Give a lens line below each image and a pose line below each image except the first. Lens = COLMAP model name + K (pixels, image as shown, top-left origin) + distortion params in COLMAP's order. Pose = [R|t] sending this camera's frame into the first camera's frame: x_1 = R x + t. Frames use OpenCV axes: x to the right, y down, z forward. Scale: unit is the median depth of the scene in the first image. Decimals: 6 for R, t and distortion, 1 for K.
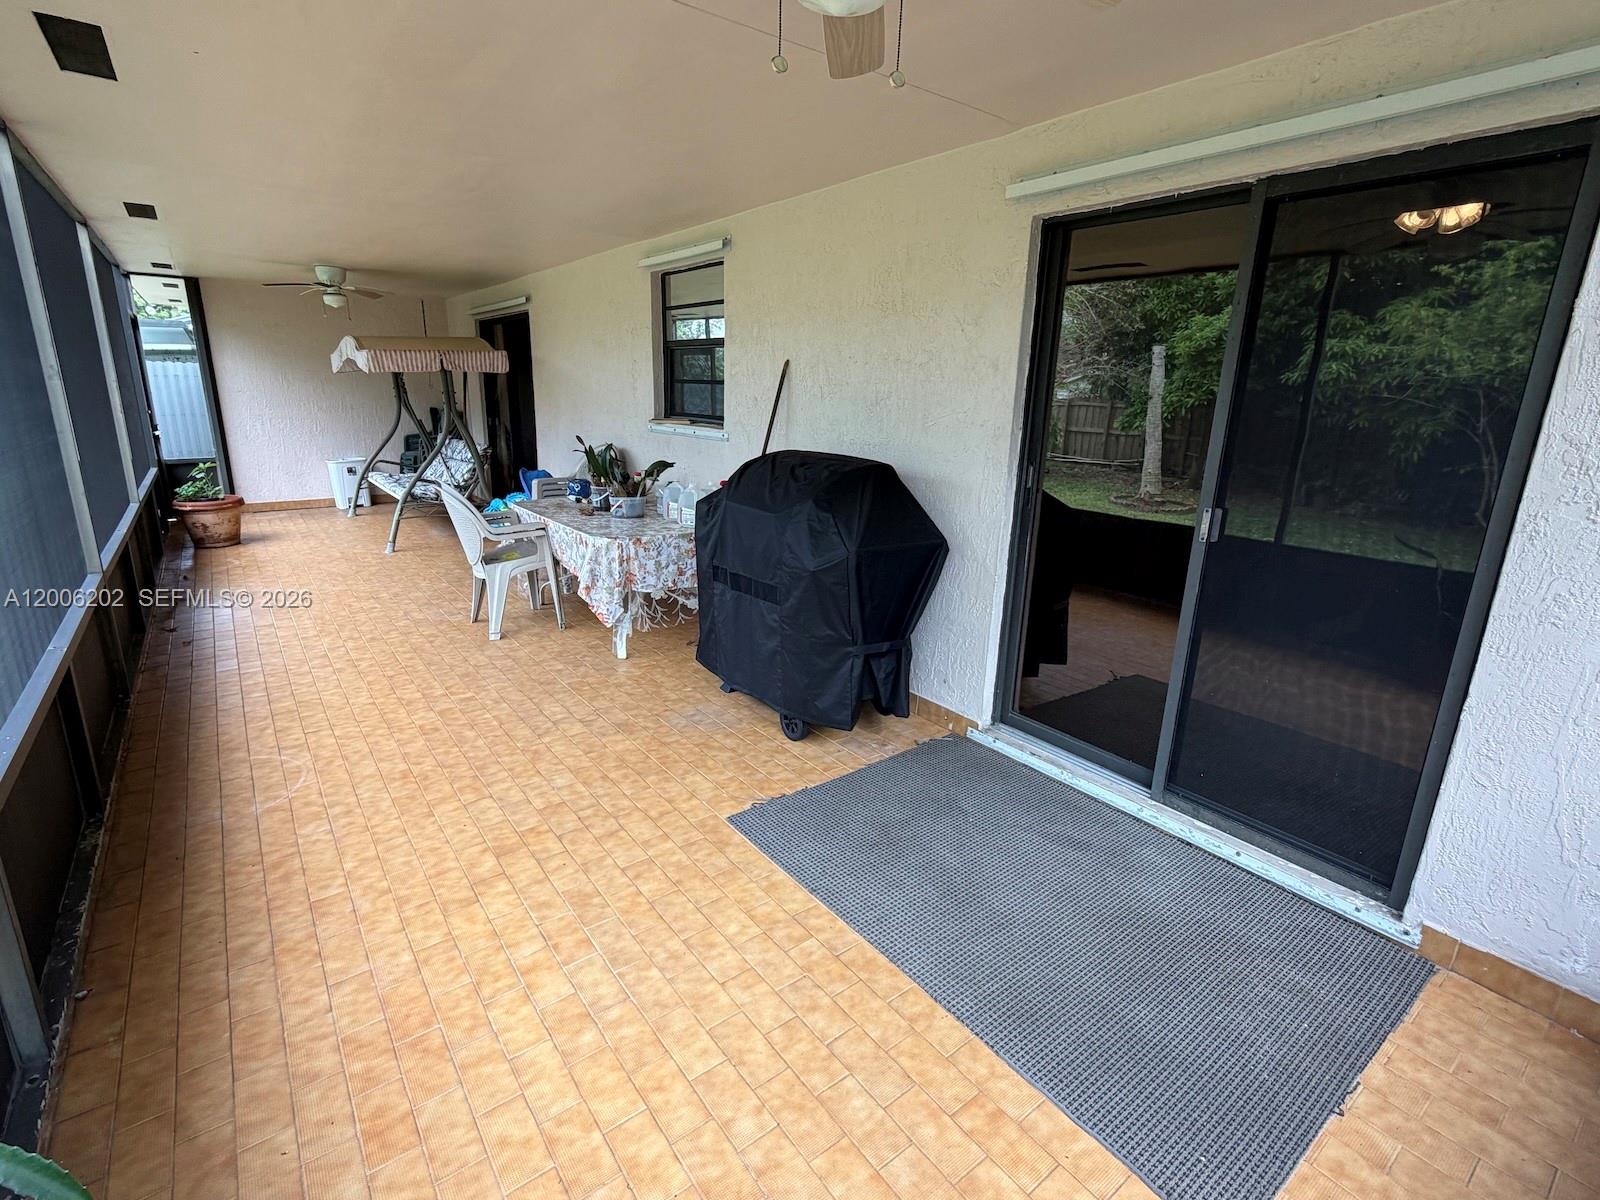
lens RADIAL K [[762.6, 0, 805.2], [0, 762.6, 600.1], [0, 0, 1]] dist [-0.005183, -0.000395]
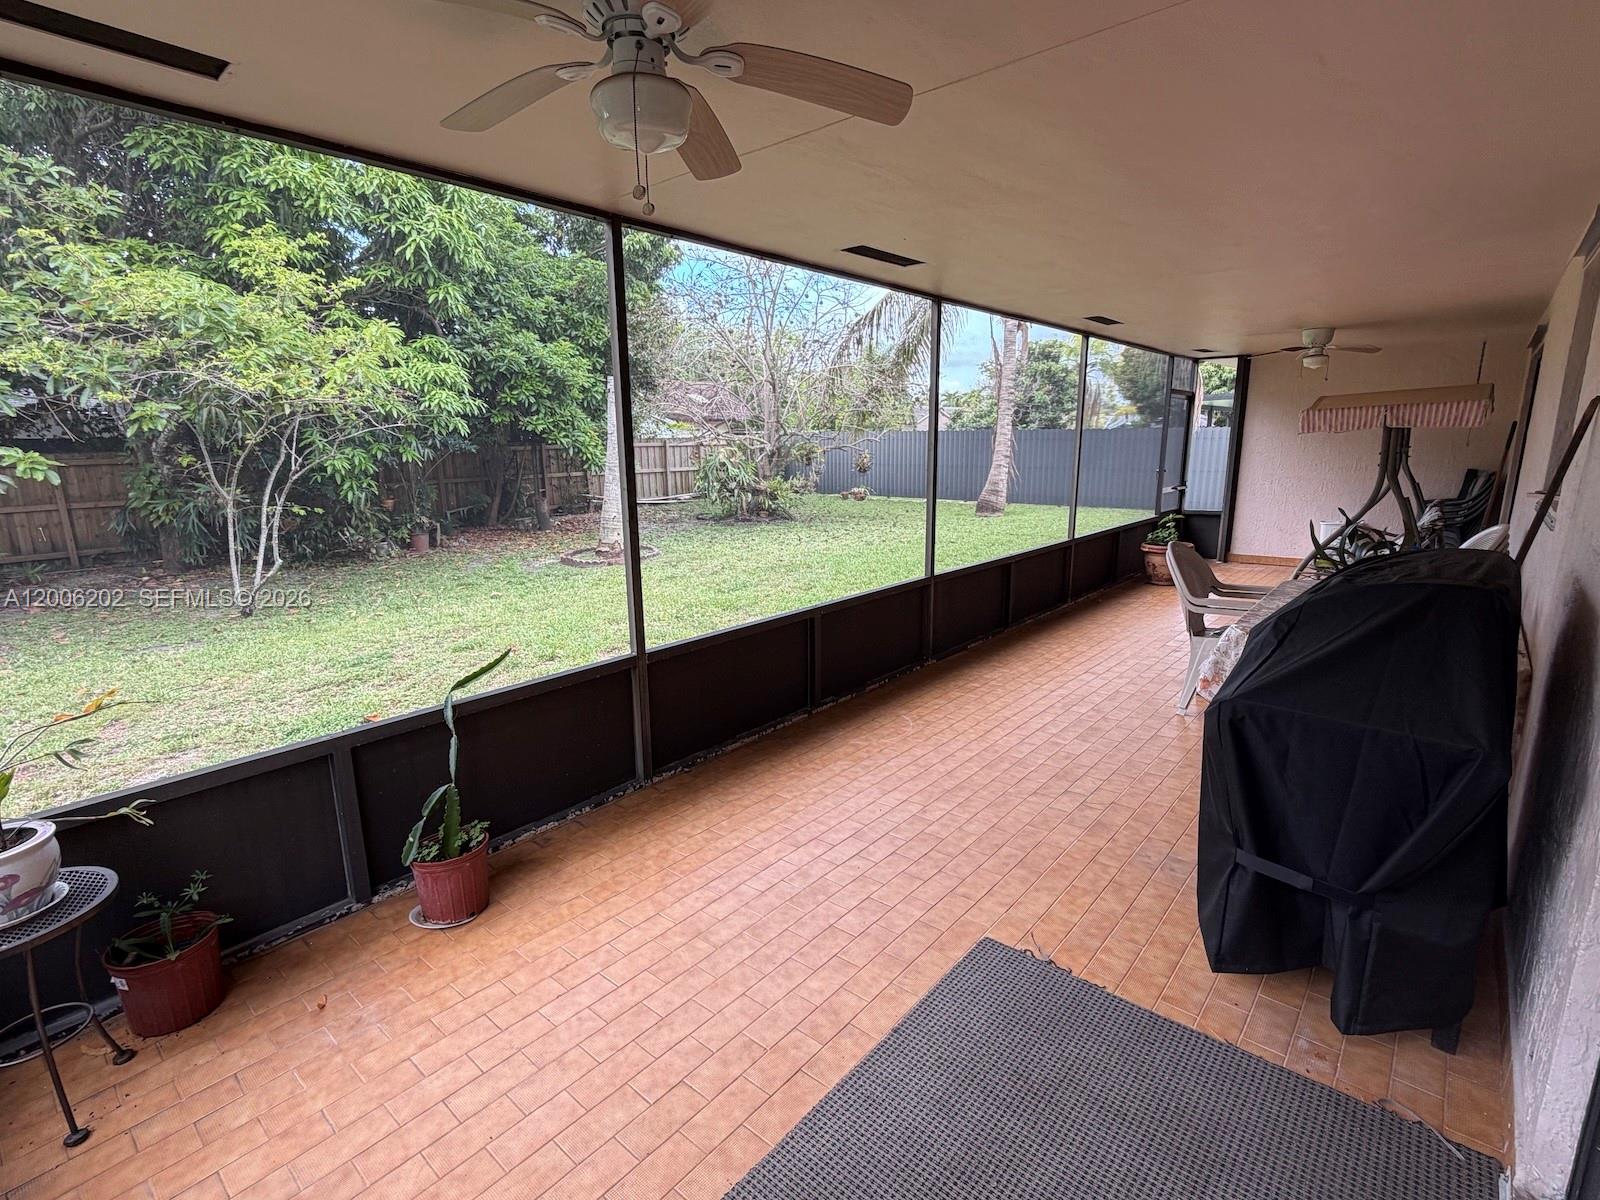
lens RADIAL K [[762.6, 0, 802.0], [0, 762.6, 596.6], [0, 0, 1]] dist [-0.005183, -0.000395]
pose [[0.207556, 0.170582, -0.963235, 0.598654], [-0.243946, 0.962595, 0.117904, -0.135510], [0.947318, 0.210506, 0.241405, 0.481576]]
